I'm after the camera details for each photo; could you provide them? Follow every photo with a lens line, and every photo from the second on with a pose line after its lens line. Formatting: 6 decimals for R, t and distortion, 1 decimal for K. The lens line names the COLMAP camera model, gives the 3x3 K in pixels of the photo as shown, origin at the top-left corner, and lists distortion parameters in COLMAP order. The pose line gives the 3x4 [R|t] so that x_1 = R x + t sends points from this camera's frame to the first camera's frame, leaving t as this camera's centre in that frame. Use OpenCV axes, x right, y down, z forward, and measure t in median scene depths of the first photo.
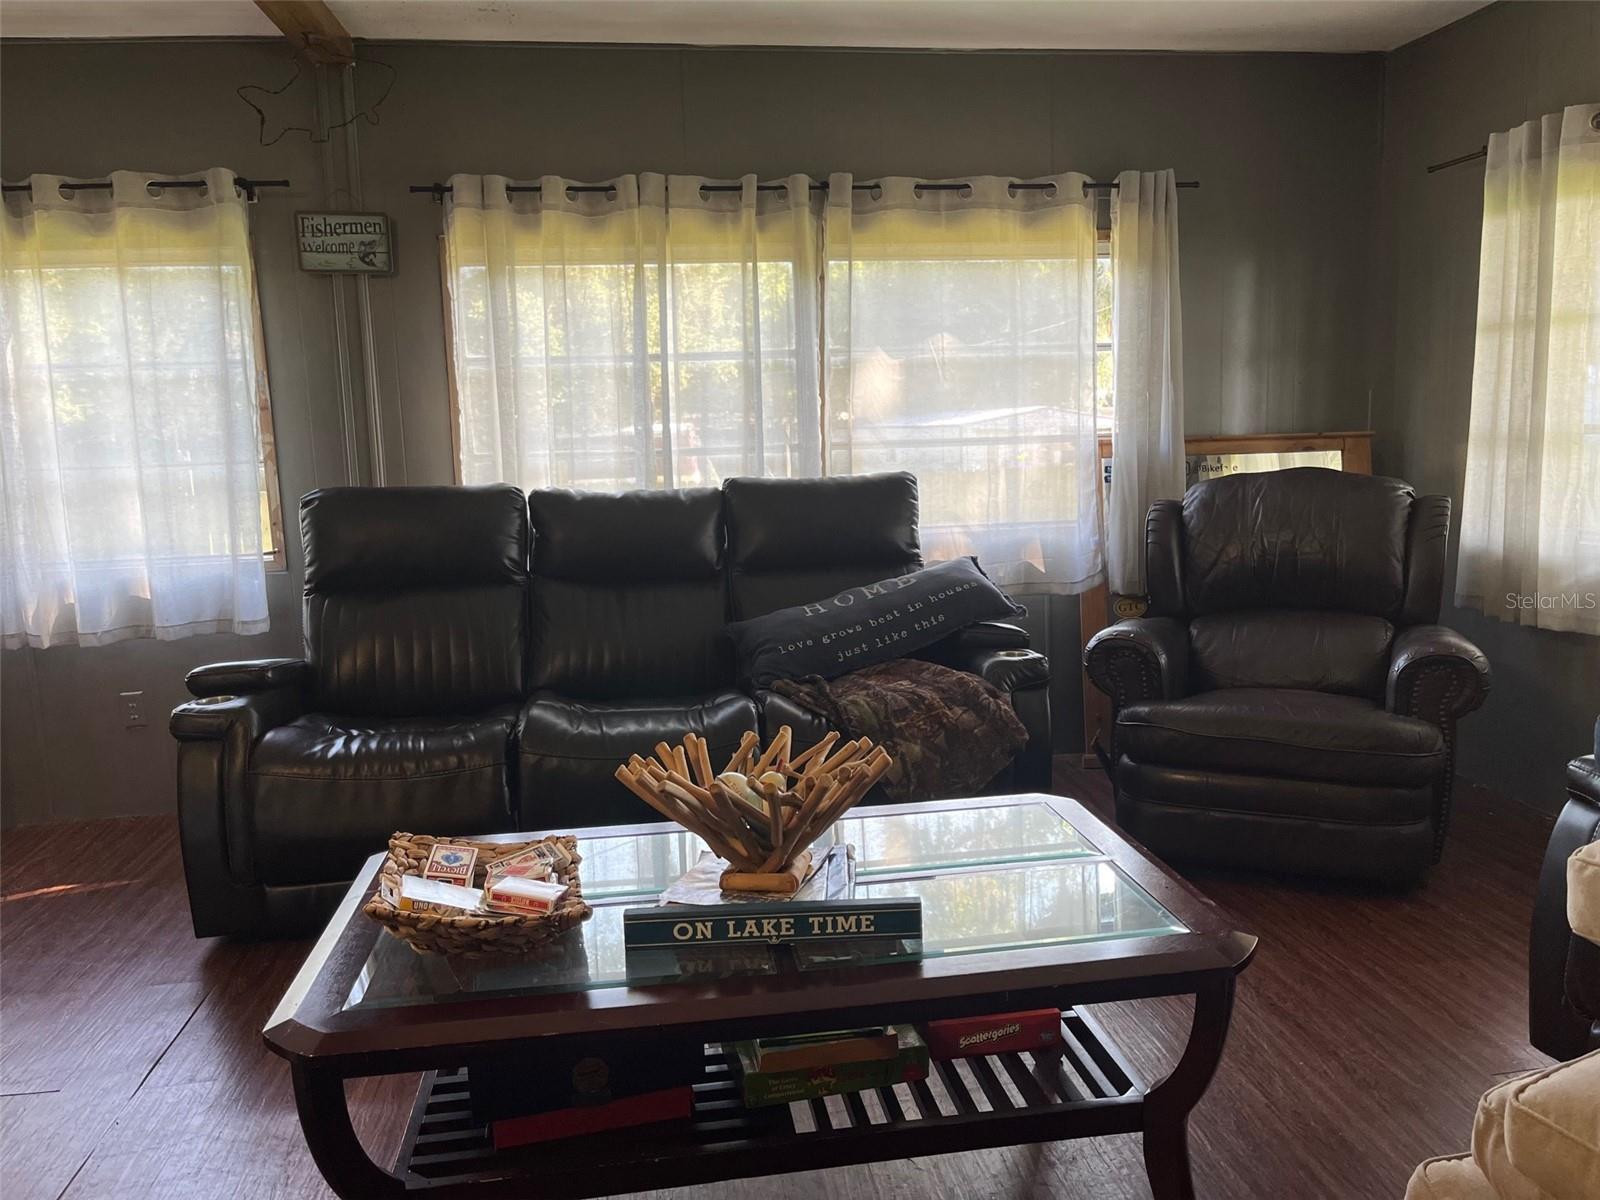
lens RADIAL K [[1215.5, 0, 803.6], [0, 1215.5, 598.5], [0, 0, 1]] dist [0.055675, -0.076364]
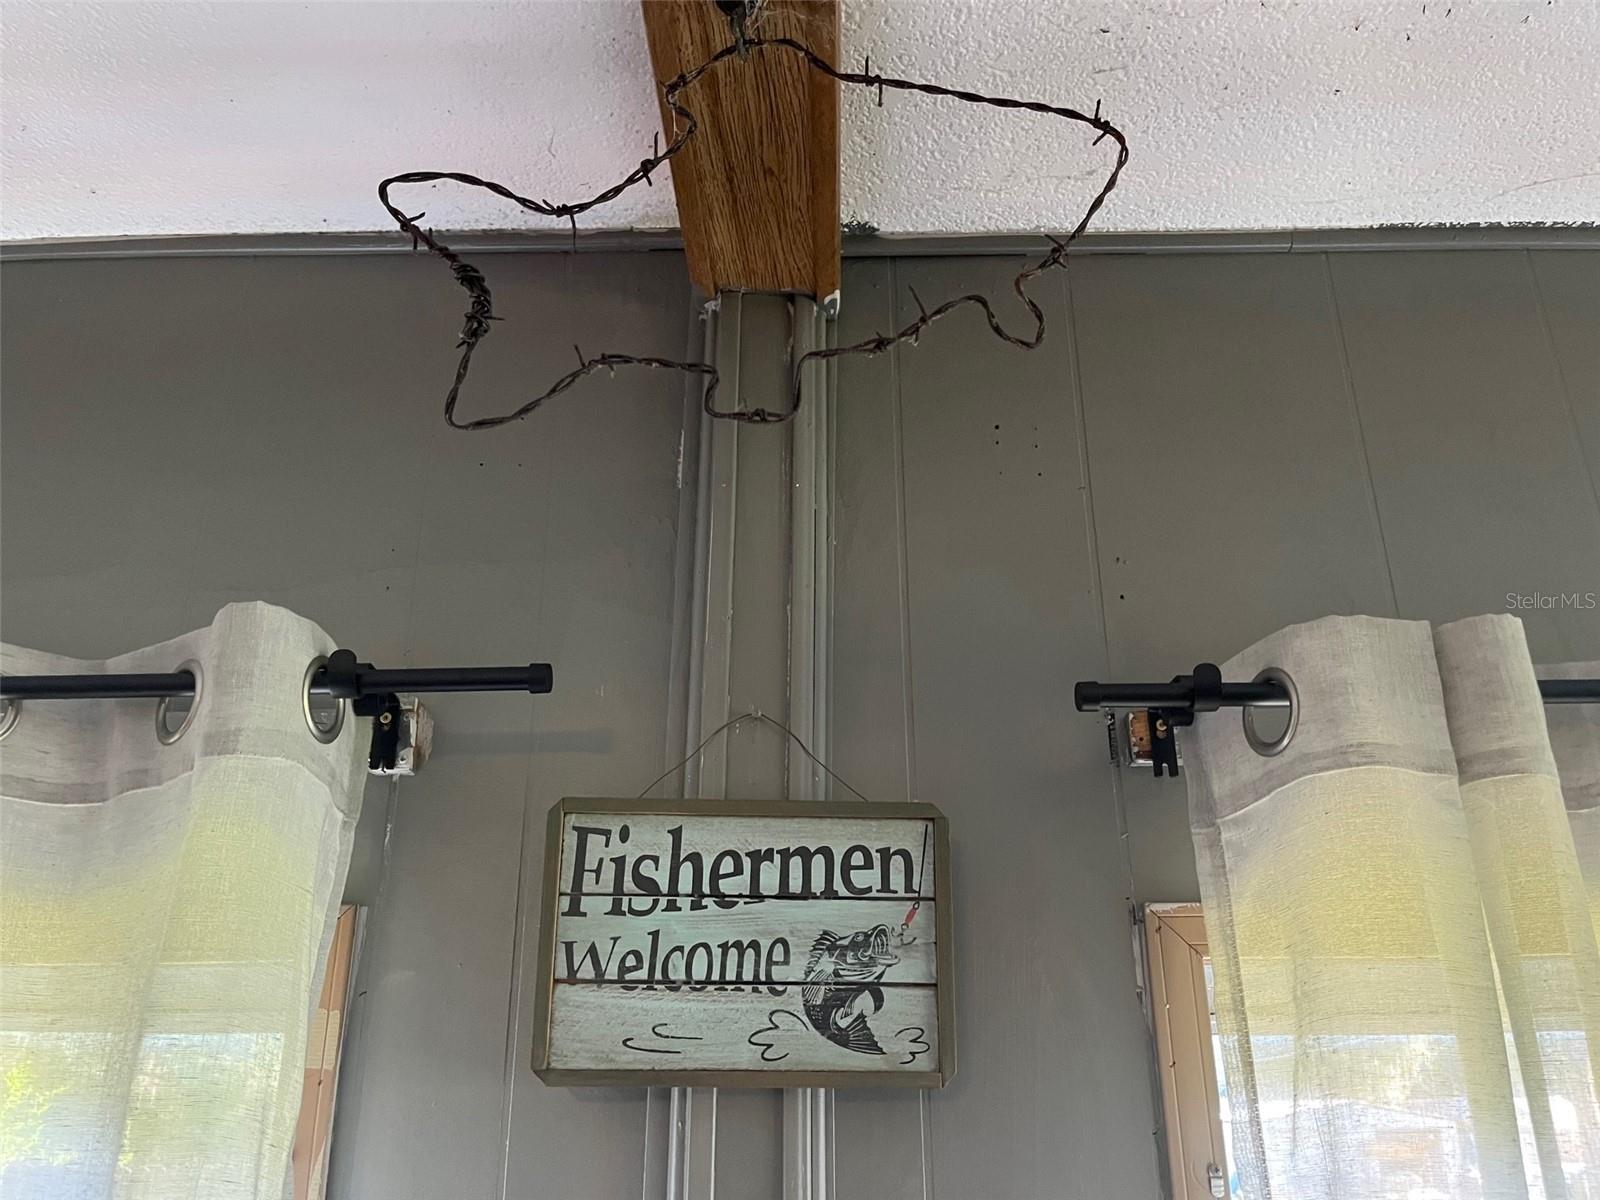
lens RADIAL K [[1215.5, 0, 801.7], [0, 1215.5, 602.8], [0, 0, 1]] dist [0.055675, -0.076364]
pose [[0.985400, -0.037951, -0.165969, -0.328679], [-0.049287, 0.869508, -0.491453, -0.237596], [0.162962, 0.492458, 0.854943, 0.791715]]
